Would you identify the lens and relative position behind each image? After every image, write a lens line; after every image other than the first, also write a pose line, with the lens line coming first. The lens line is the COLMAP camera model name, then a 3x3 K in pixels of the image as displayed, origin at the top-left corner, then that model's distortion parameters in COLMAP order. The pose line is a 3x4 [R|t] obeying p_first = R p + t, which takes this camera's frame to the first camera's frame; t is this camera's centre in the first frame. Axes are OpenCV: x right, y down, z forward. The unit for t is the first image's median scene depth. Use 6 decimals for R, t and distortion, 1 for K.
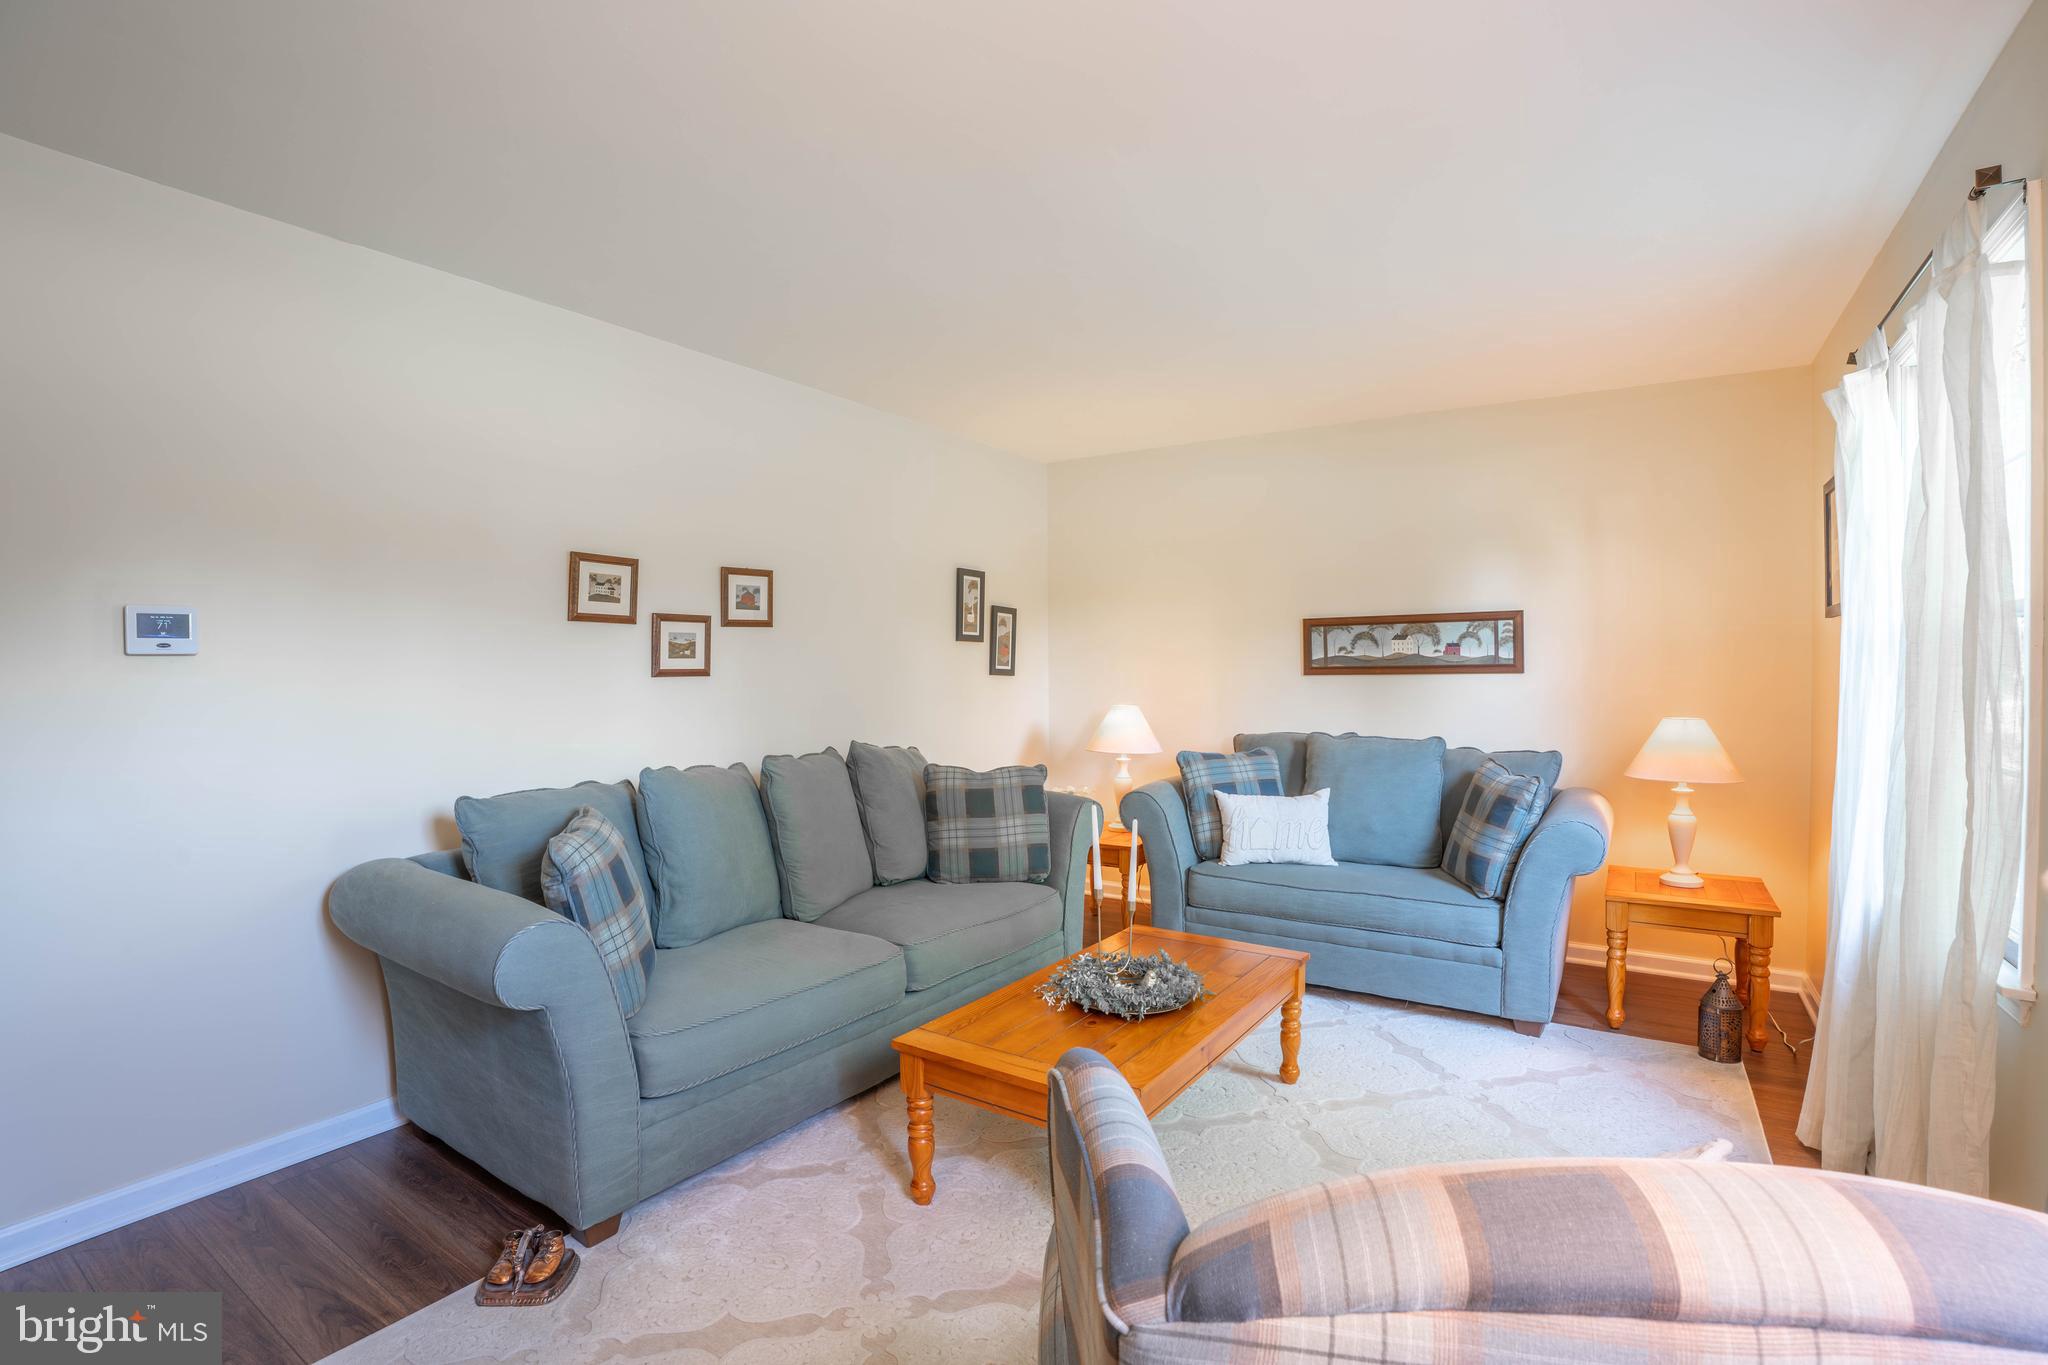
lens RADIAL K [[939.0, 0, 1021.3], [0, 939.0, 685.7], [0, 0, 1]] dist [-0.073602, 0.018091]
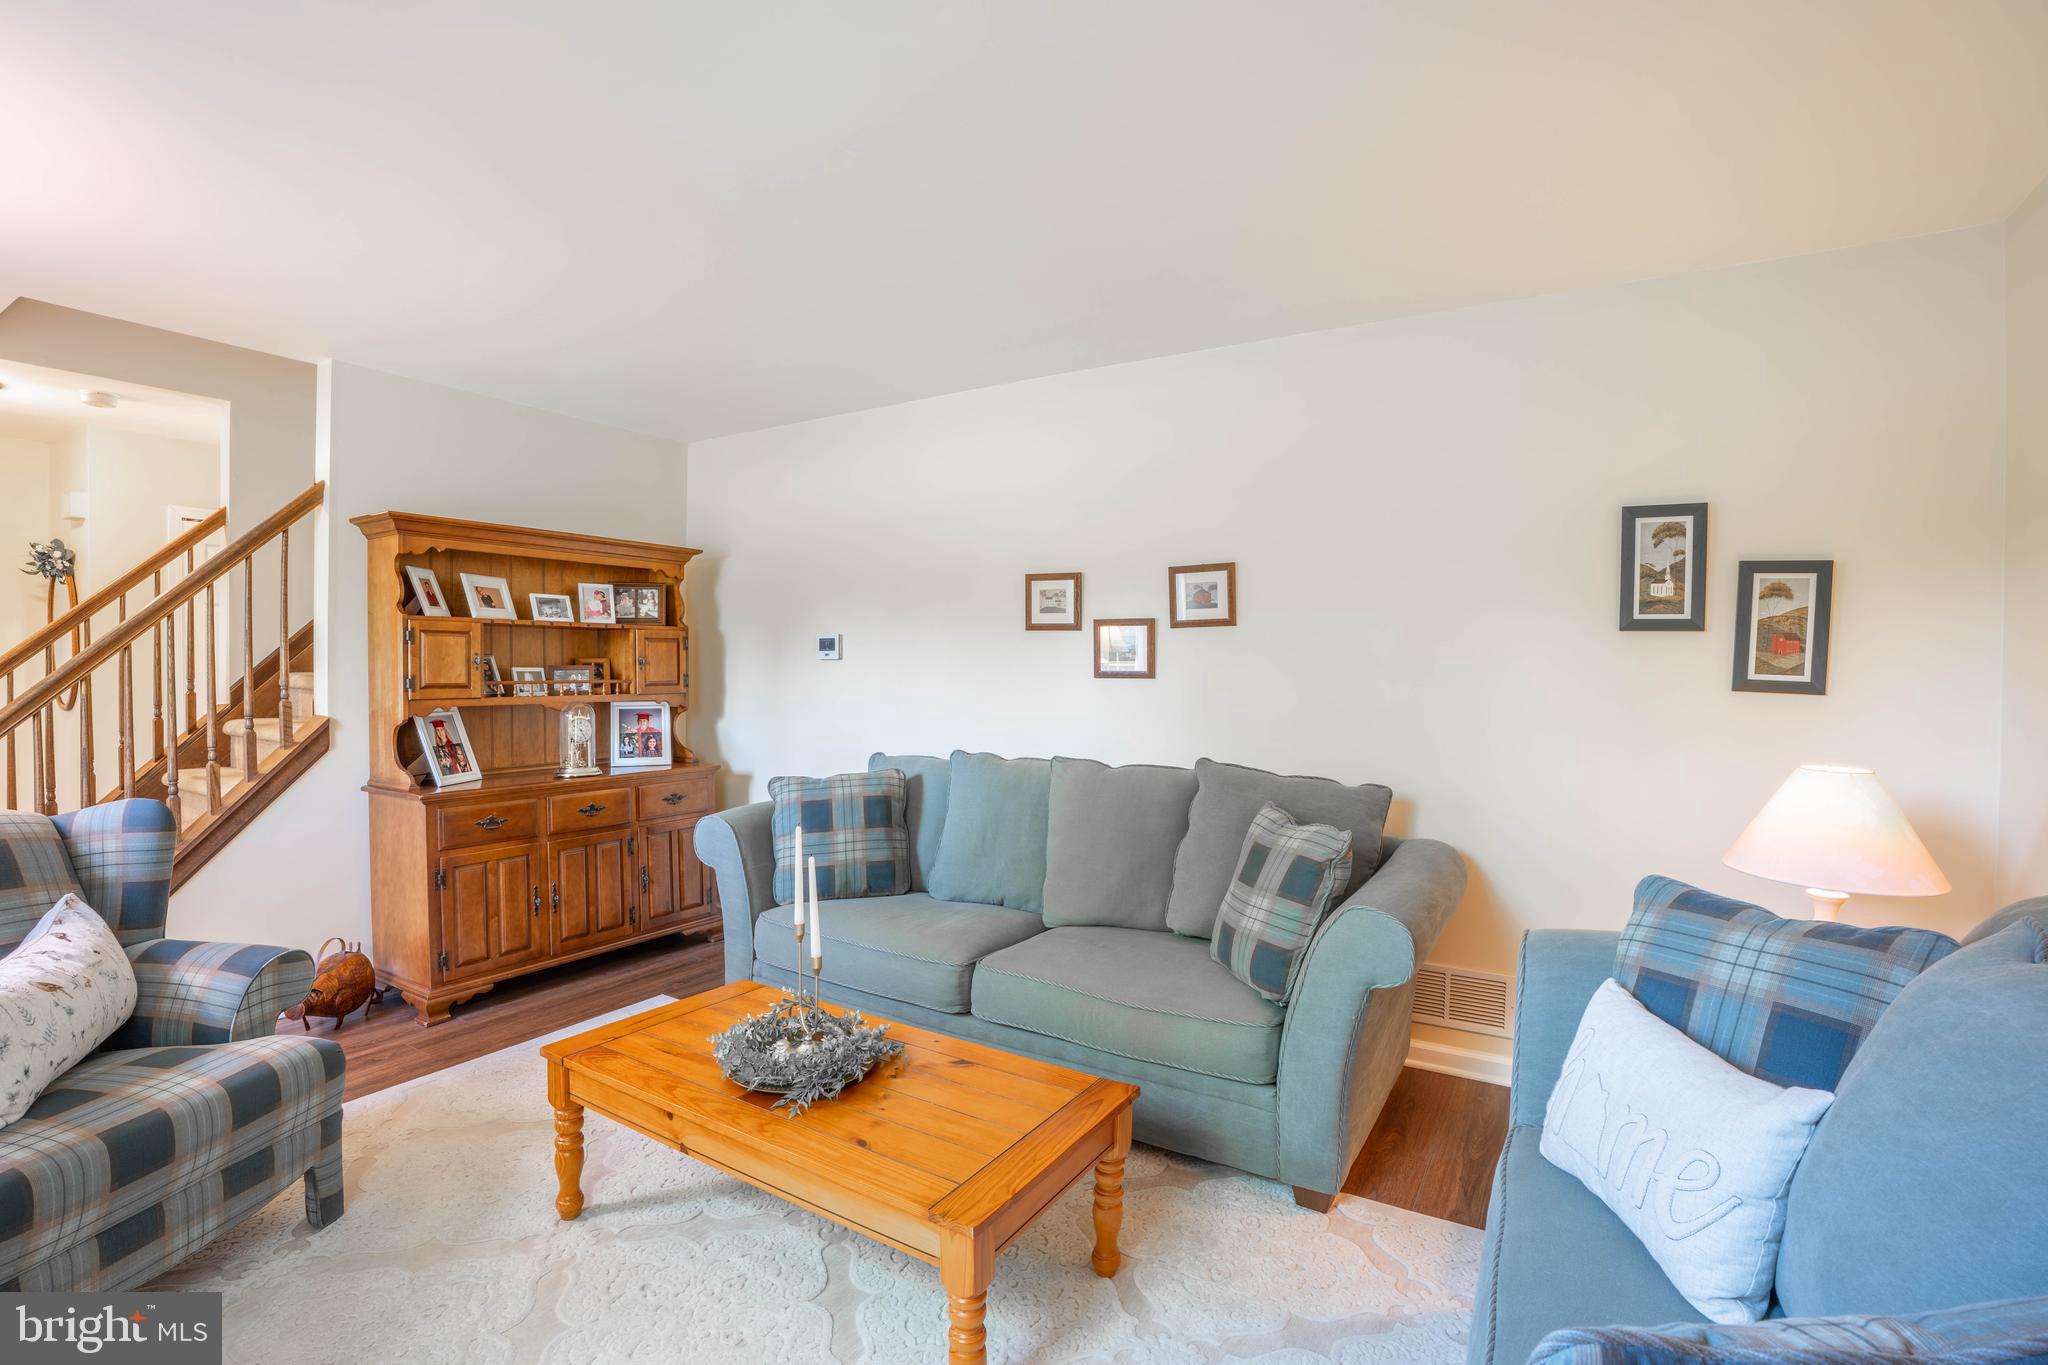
lens RADIAL K [[939.0, 0, 1021.3], [0, 939.0, 685.7], [0, 0, 1]] dist [-0.073602, 0.018091]
pose [[0.045083, 0.027917, -0.998593, 0.587018], [-0.025078, 0.999326, 0.026805, -0.023173], [0.998668, 0.023834, 0.045753, 0.719791]]
